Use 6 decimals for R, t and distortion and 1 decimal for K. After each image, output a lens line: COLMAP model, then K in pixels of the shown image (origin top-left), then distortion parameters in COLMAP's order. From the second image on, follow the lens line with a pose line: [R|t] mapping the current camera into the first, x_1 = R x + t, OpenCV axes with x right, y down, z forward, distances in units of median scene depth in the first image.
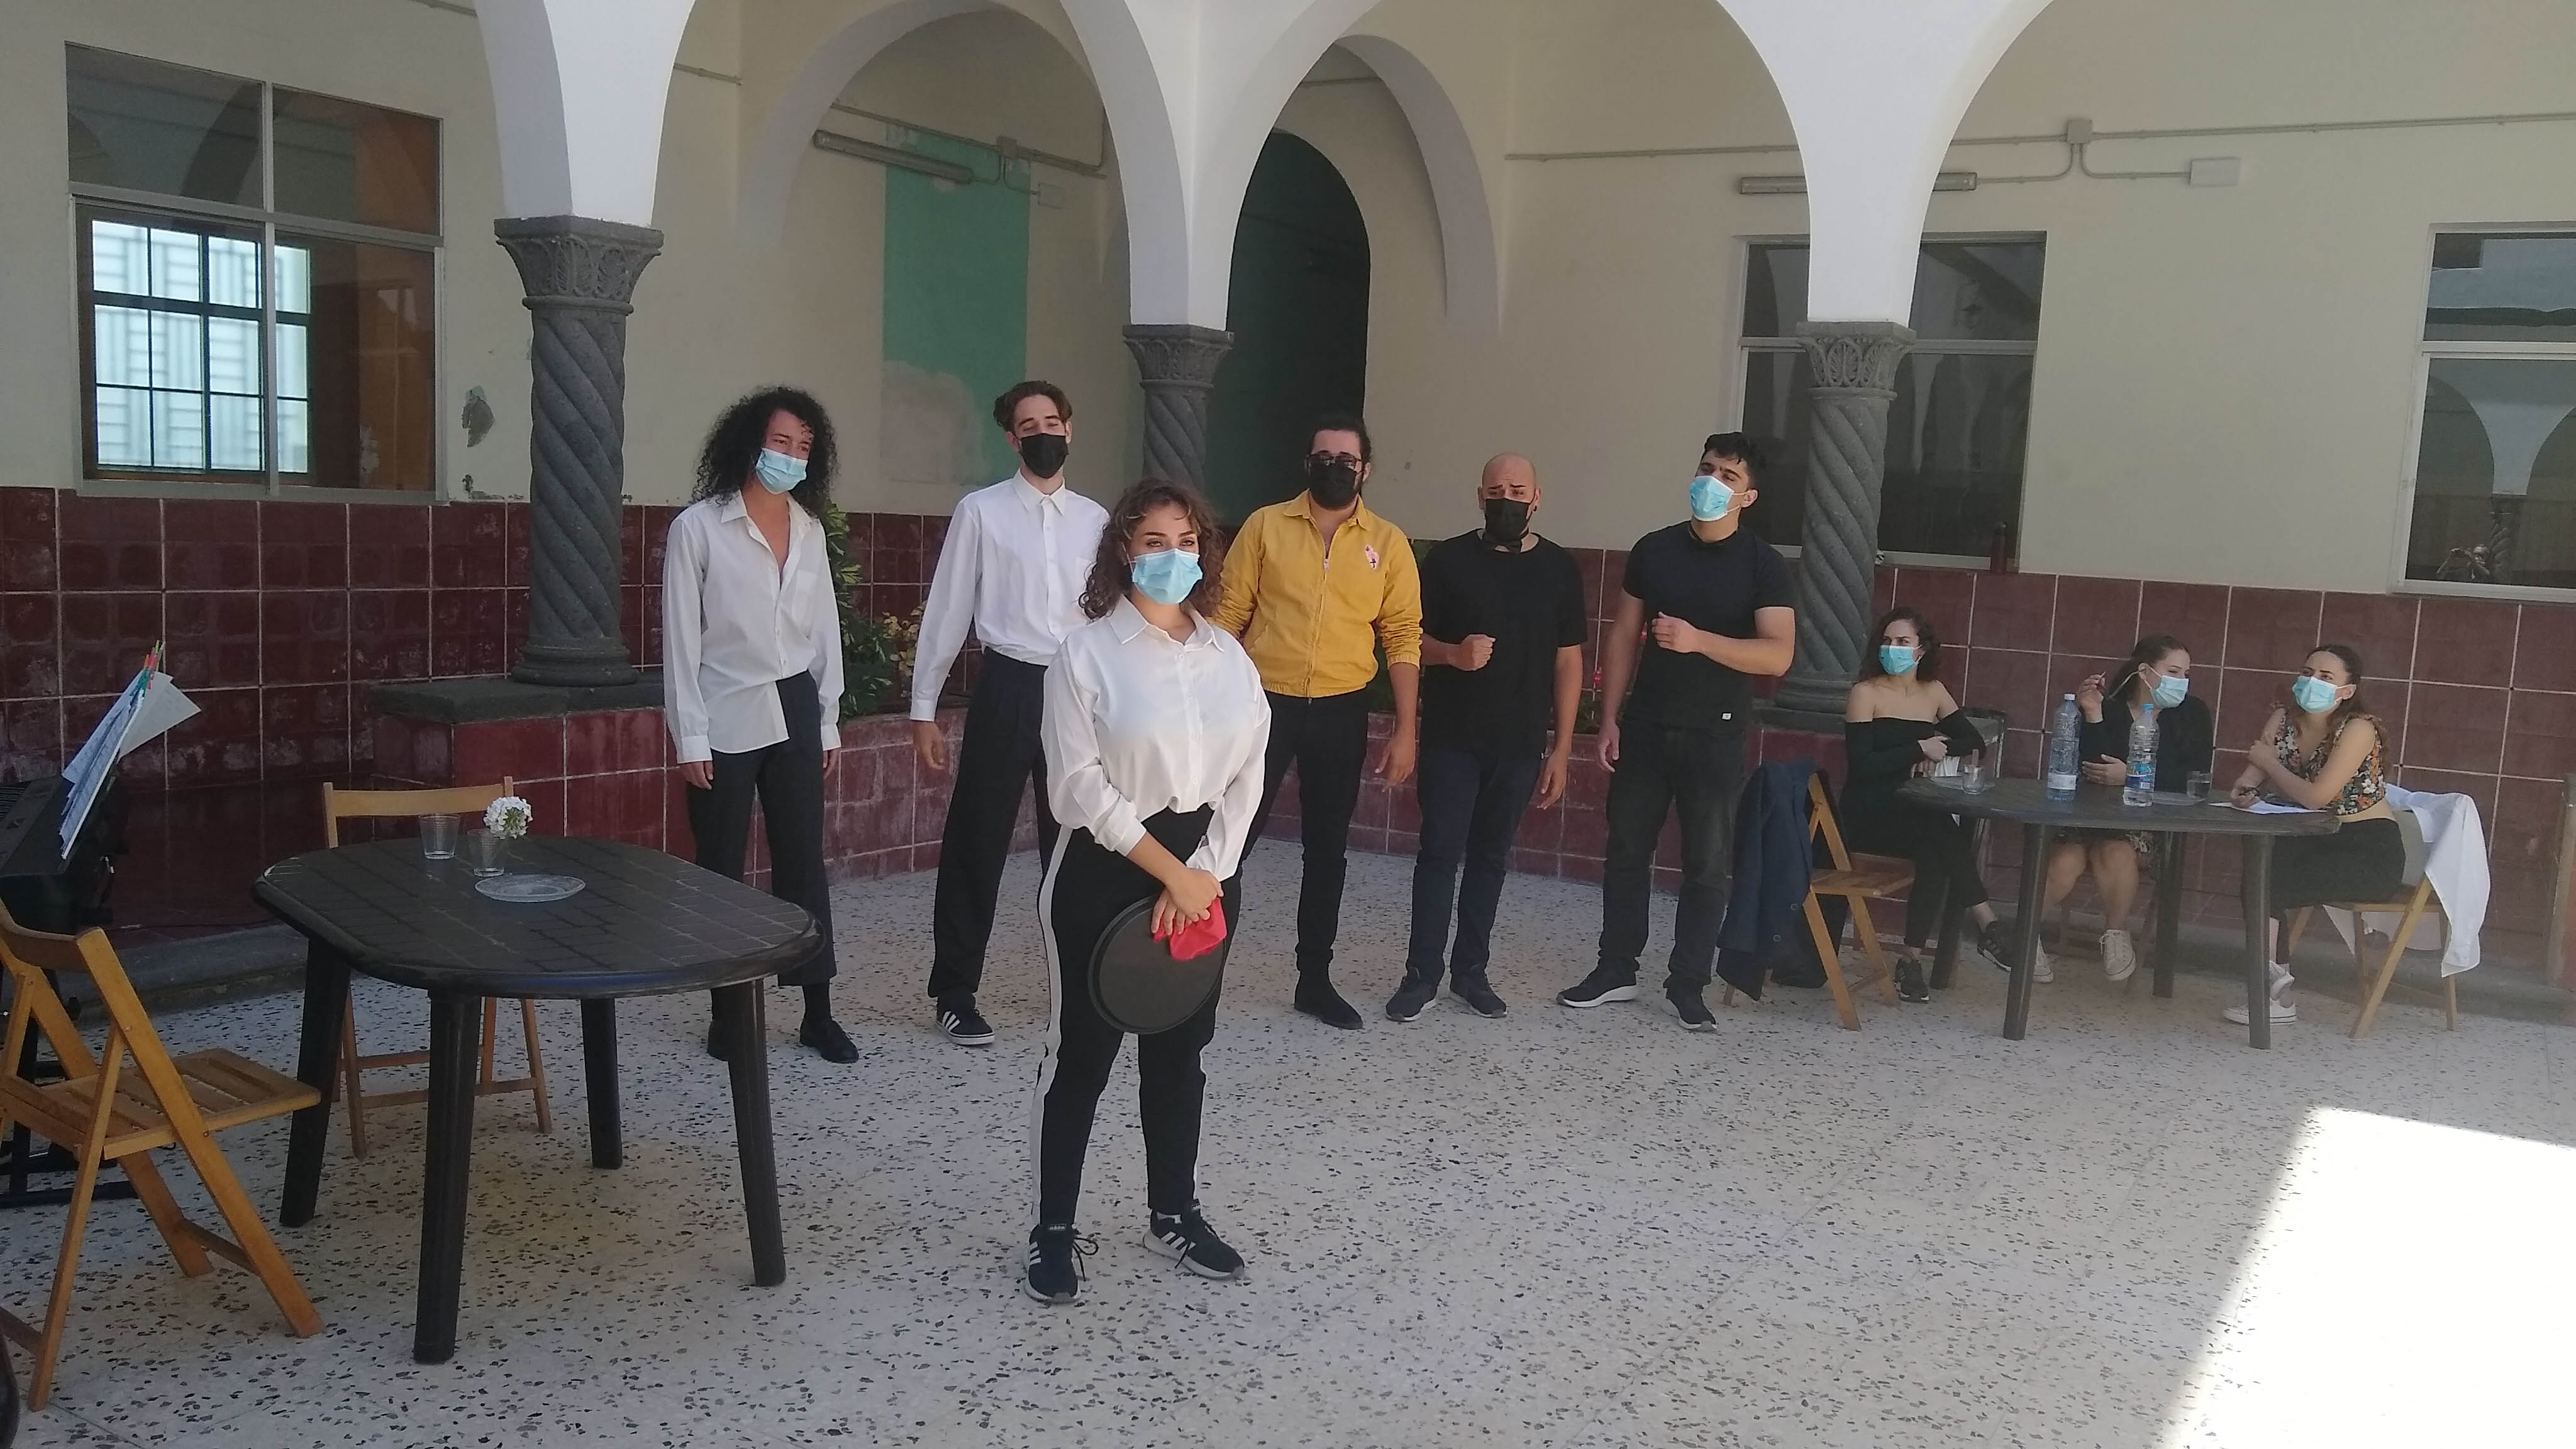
lens RADIAL K [[2047.0, 0, 1298.6], [0, 2047.0, 734.2], [0, 0, 1]] dist [-0.010915, -0.003153]
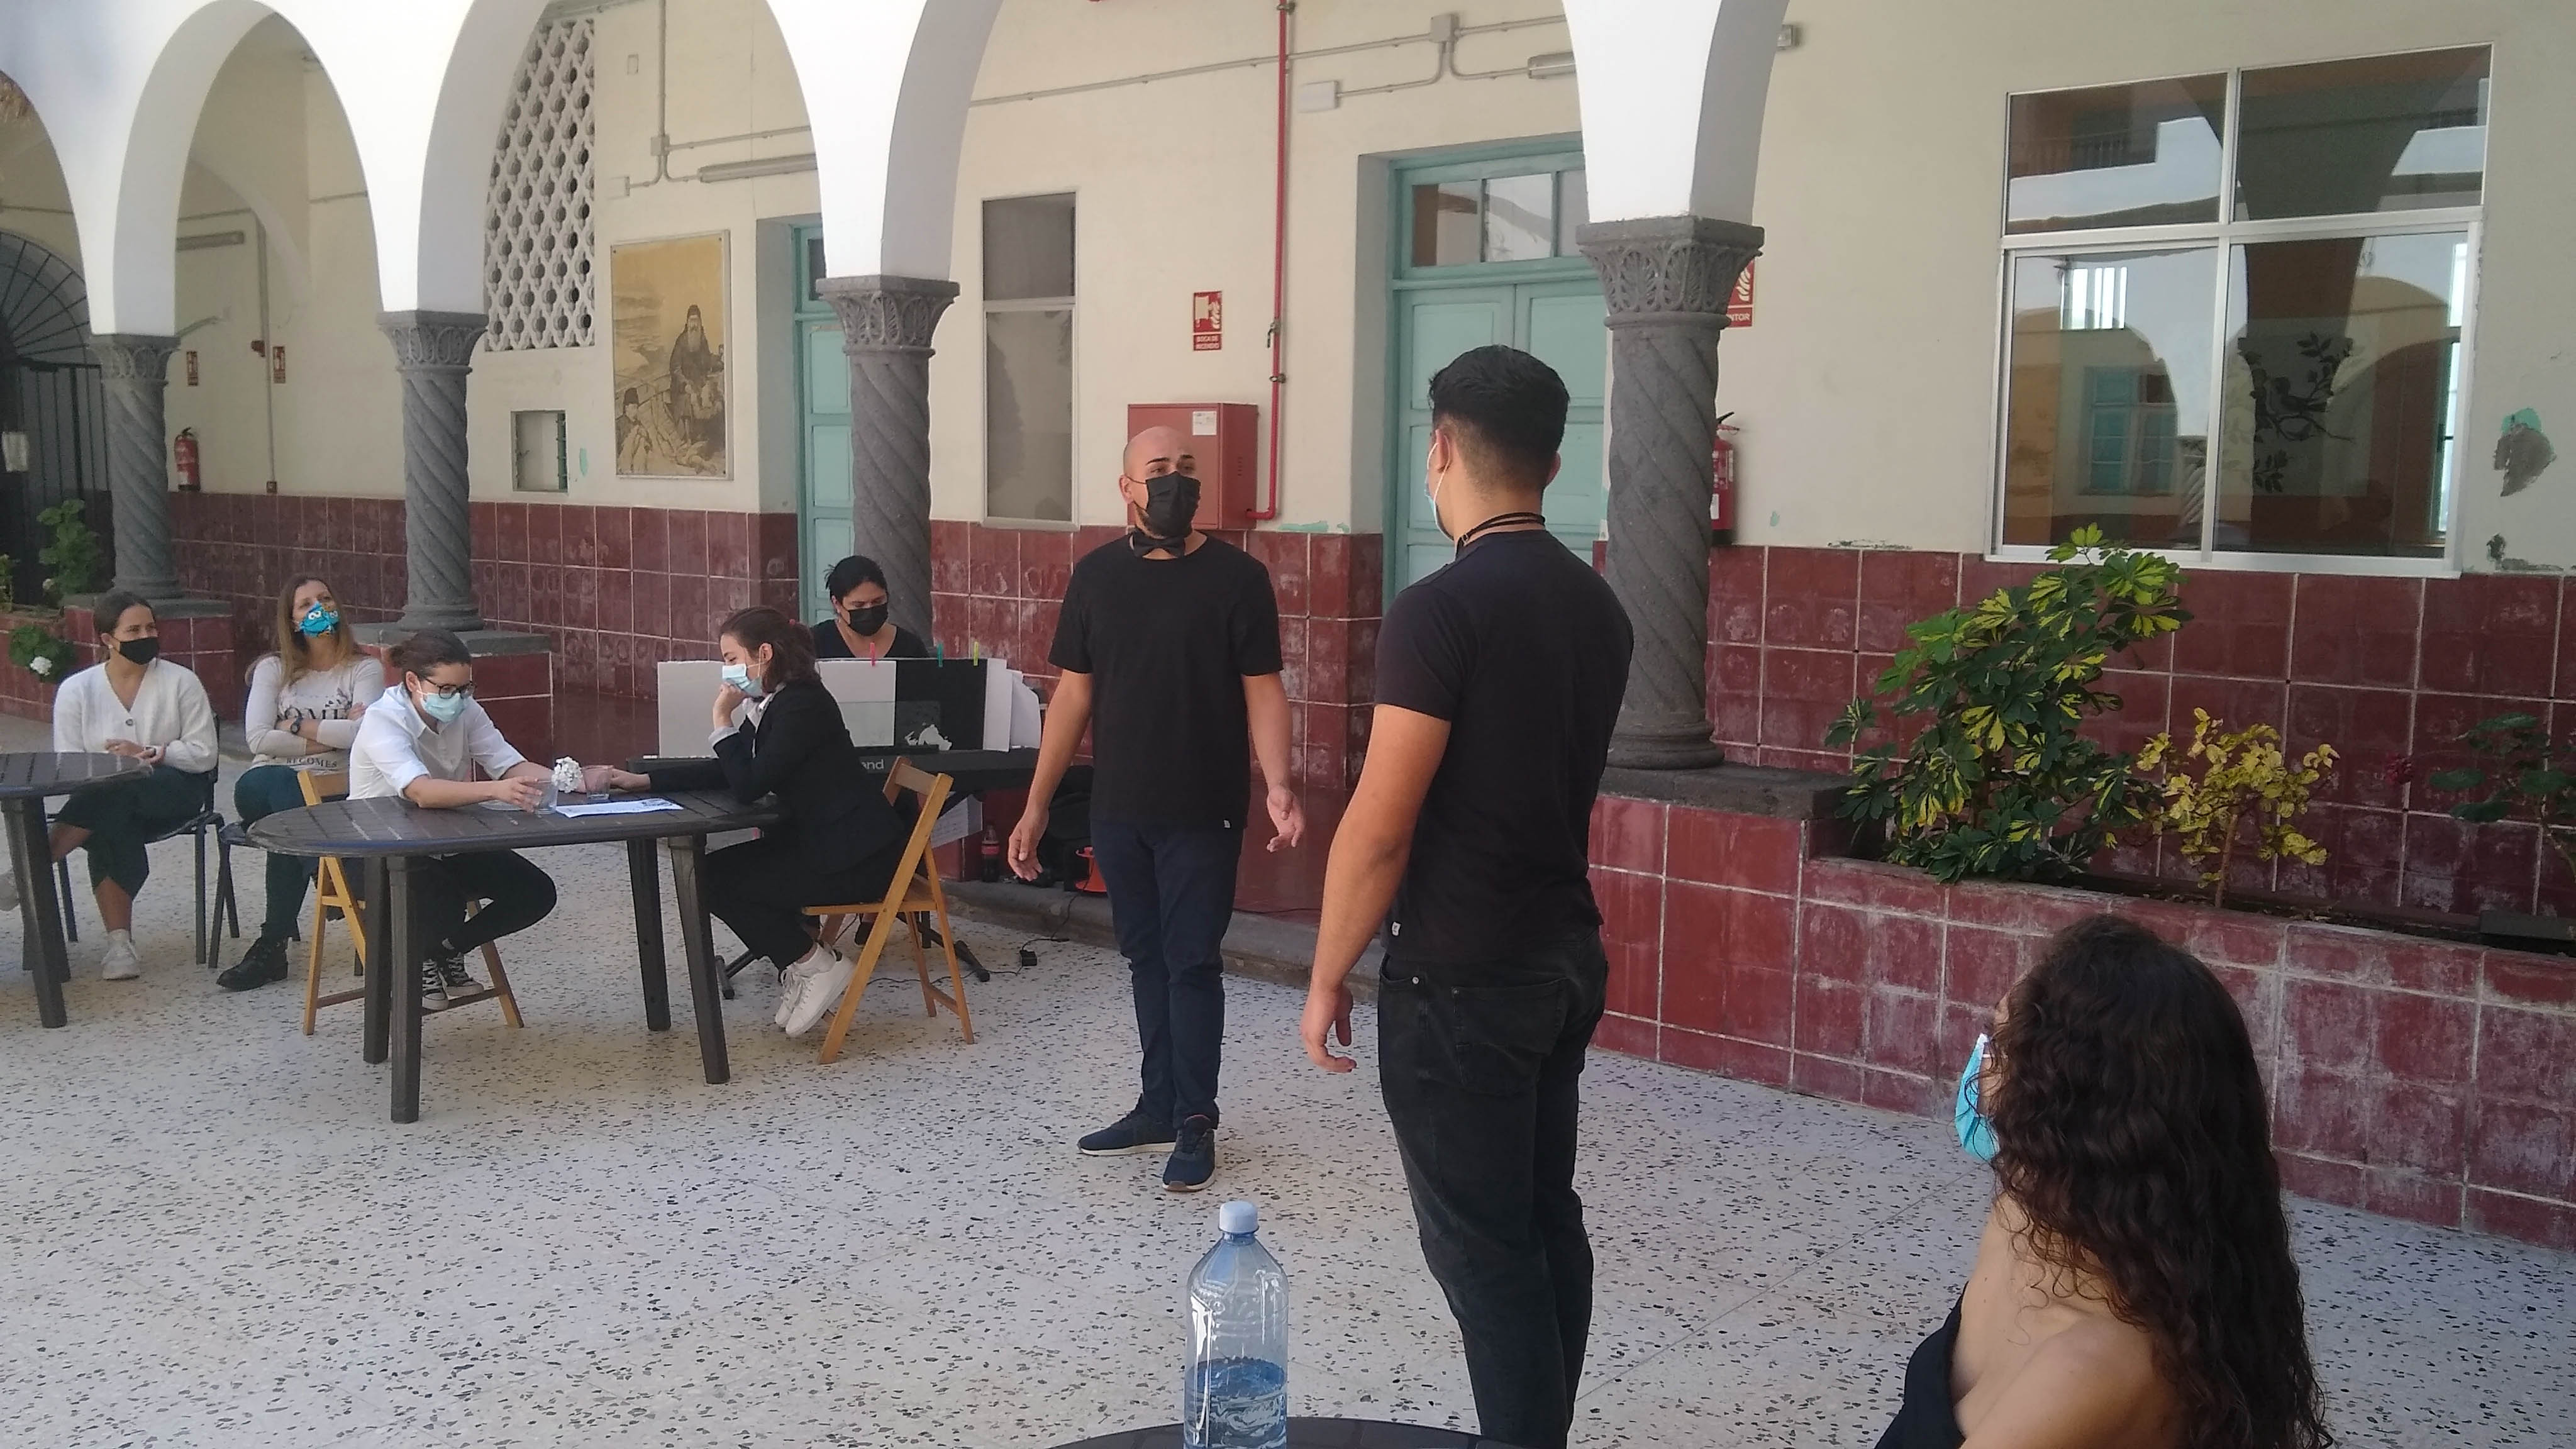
lens RADIAL K [[2245.2, 0, 1269.2], [0, 2245.2, 760.4], [0, 0, 1]] dist [0.014553, -0.038716]
pose [[-0.164670, 0.073895, -0.983577, 0.604700], [-0.131447, 0.986651, 0.096133, -0.097140], [0.977551, 0.145119, -0.152759, 1.005811]]
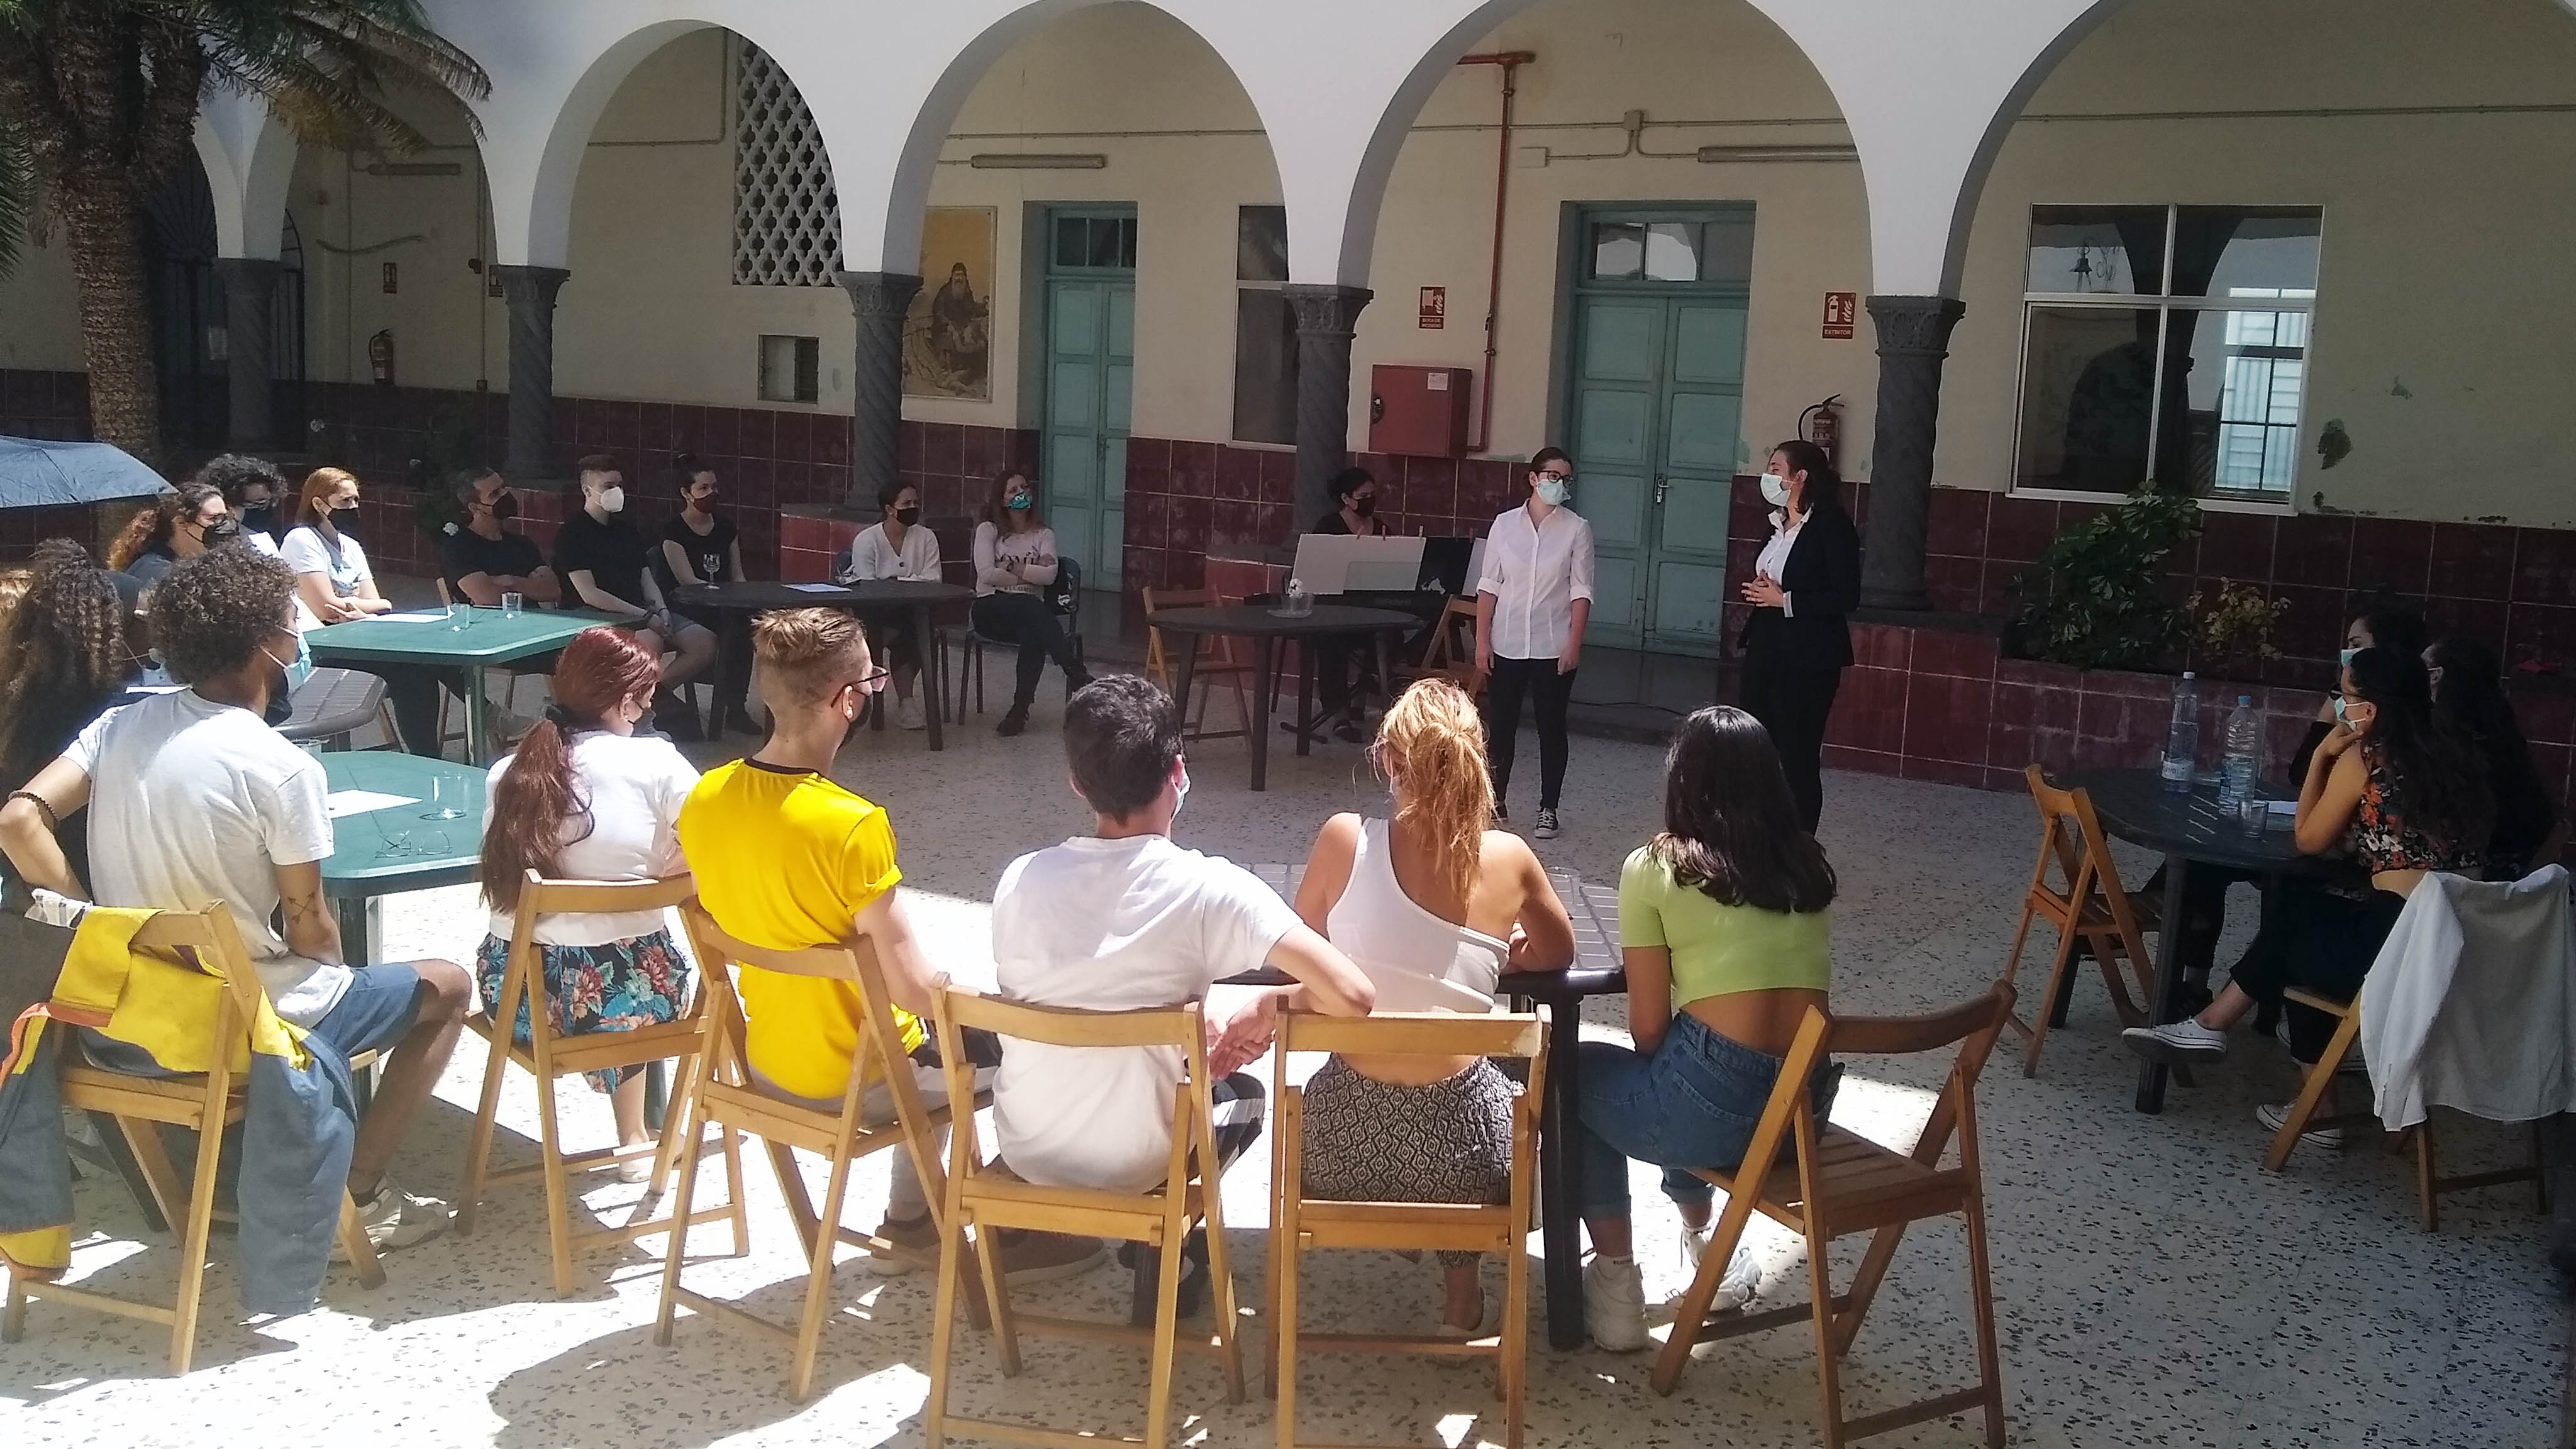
lens RADIAL K [[2245.2, 0, 1413.5], [0, 2245.2, 671.2], [0, 0, 1]] dist [0.014553, -0.038716]
pose [[0.027585, 0.068441, -0.997274, 1.277061], [-0.164444, 0.984372, 0.063007, -0.026325], [0.986001, 0.162257, 0.038409, 0.617399]]
